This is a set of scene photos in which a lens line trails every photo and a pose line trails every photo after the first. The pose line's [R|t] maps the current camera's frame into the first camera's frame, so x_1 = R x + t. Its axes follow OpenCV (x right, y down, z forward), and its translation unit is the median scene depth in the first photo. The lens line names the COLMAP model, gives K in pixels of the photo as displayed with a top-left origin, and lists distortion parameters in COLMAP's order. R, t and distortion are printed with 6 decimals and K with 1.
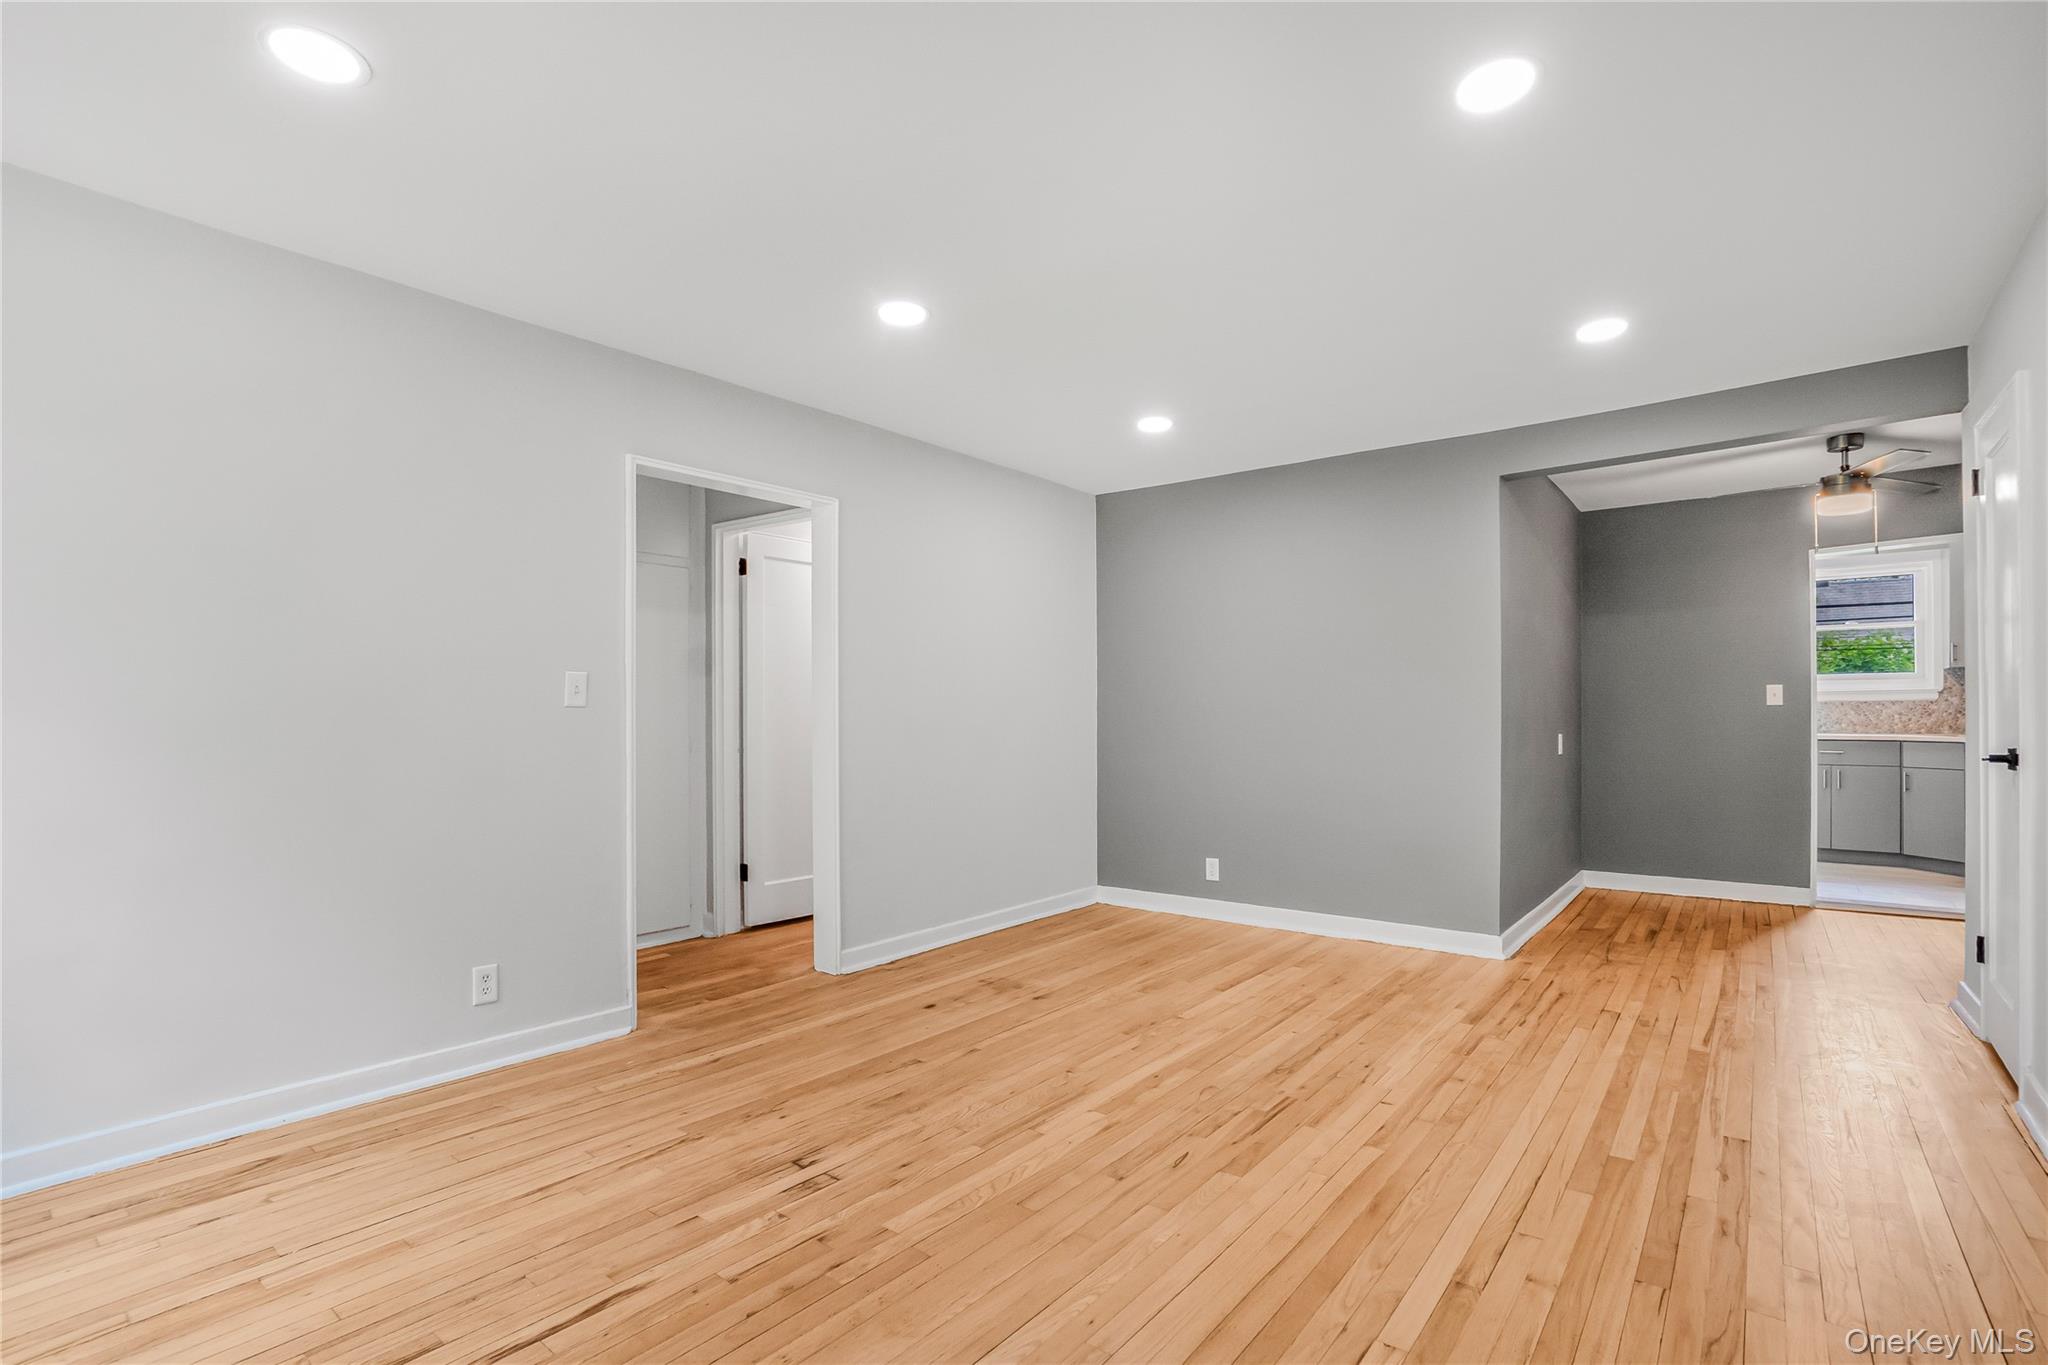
lens RADIAL K [[927.1, 0, 1008.3], [0, 927.1, 677.4], [0, 0, 1]] dist [-0.060533, 0.022245]
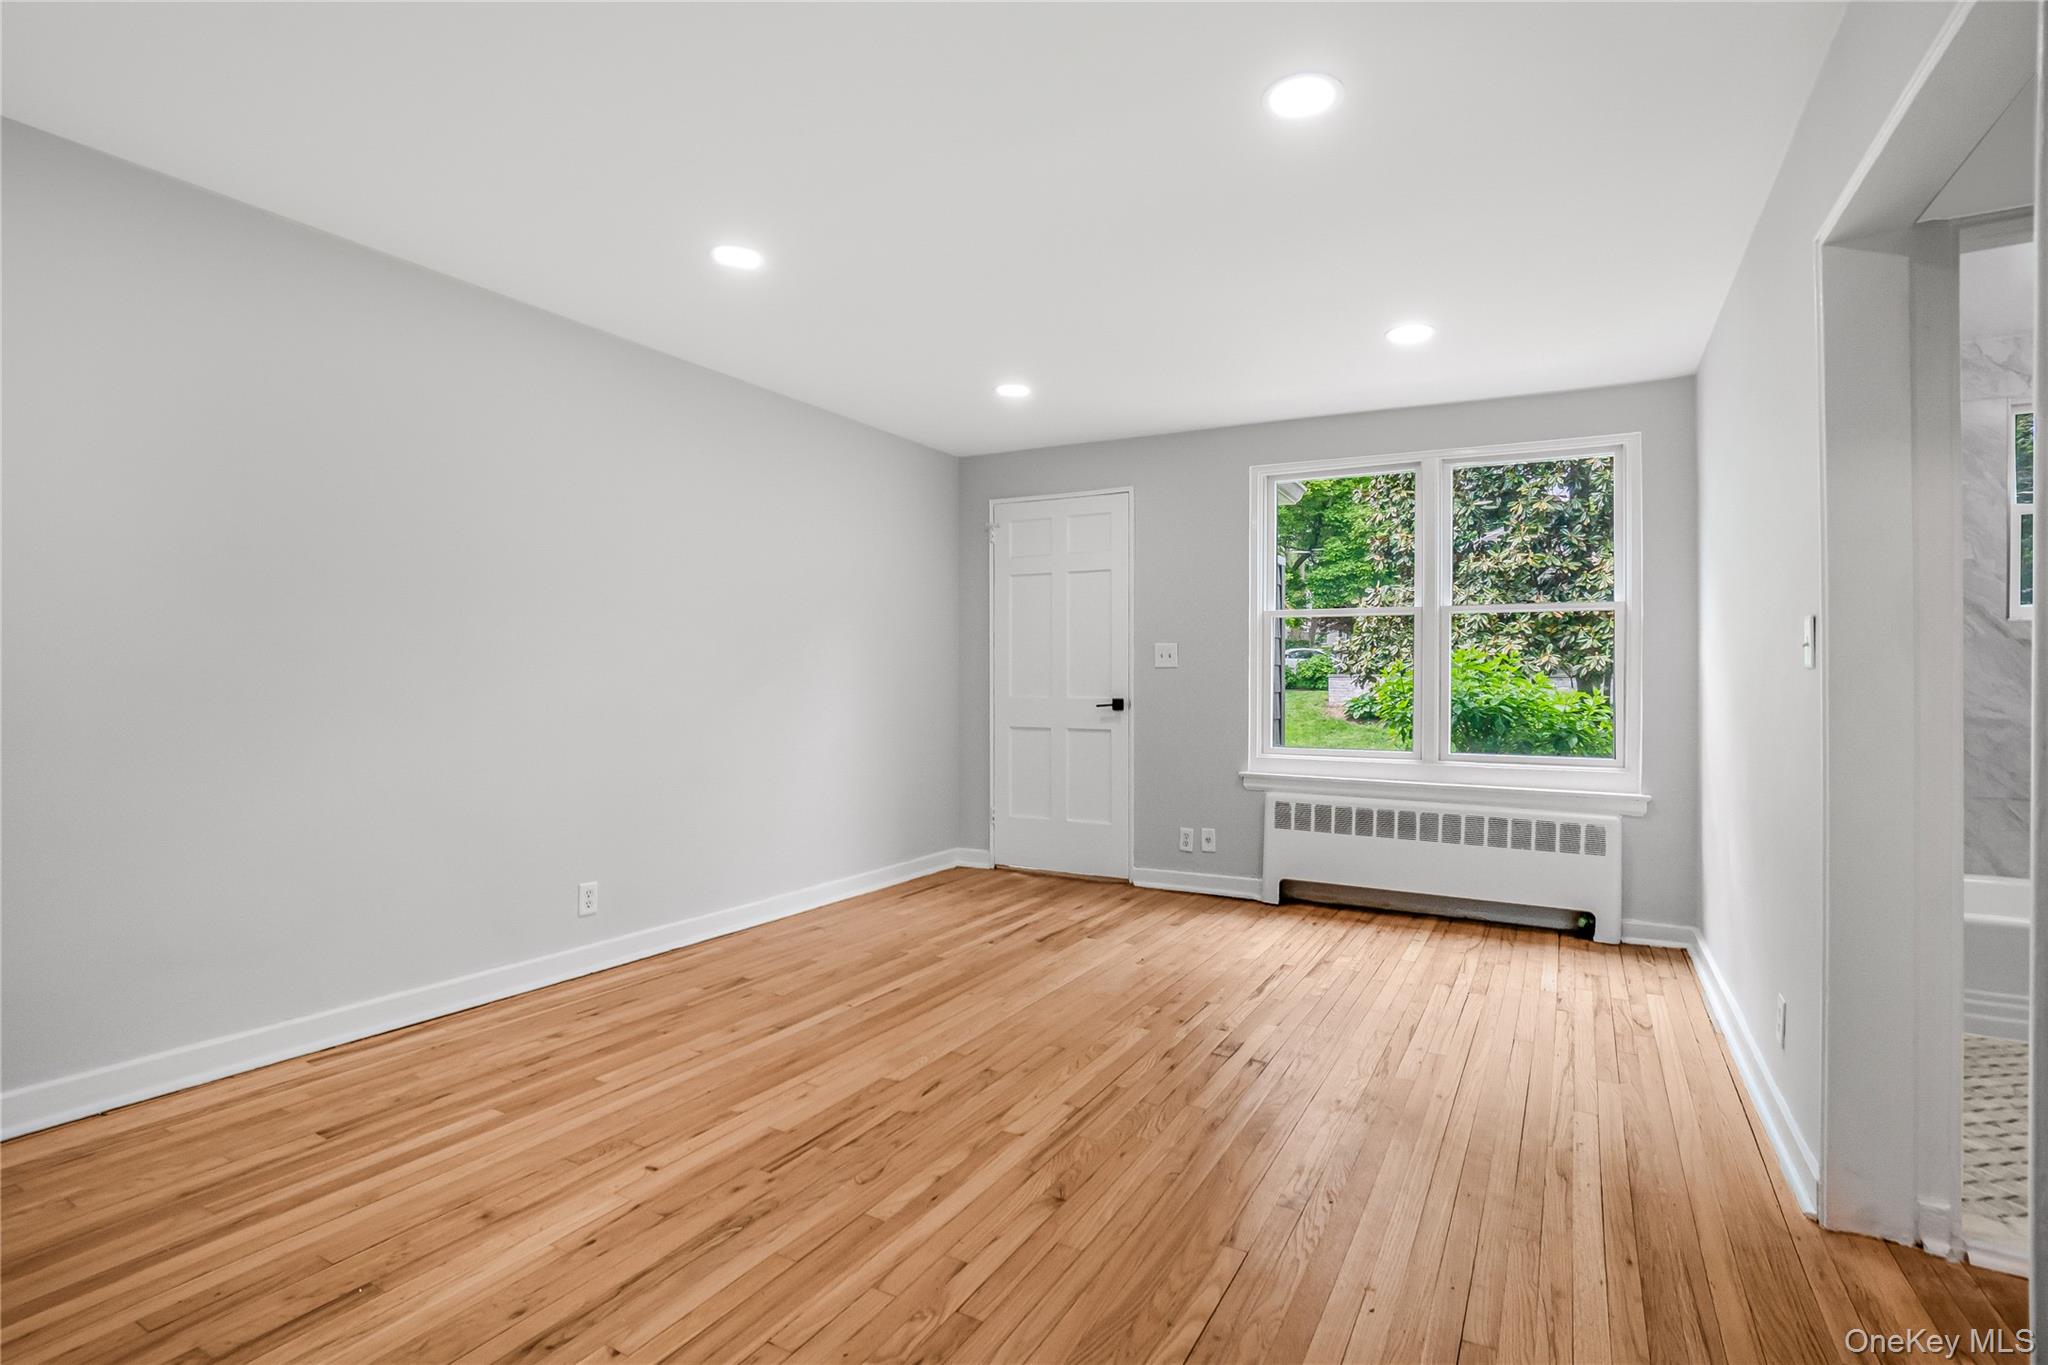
lens RADIAL K [[927.1, 0, 1008.3], [0, 927.1, 677.4], [0, 0, 1]] dist [-0.060533, 0.022245]
pose [[-0.990869, -0.001758, -0.134815, 0.240956], [0.003679, 0.999190, -0.040065, 0.082232], [0.134776, -0.040195, -0.990061, 2.065939]]
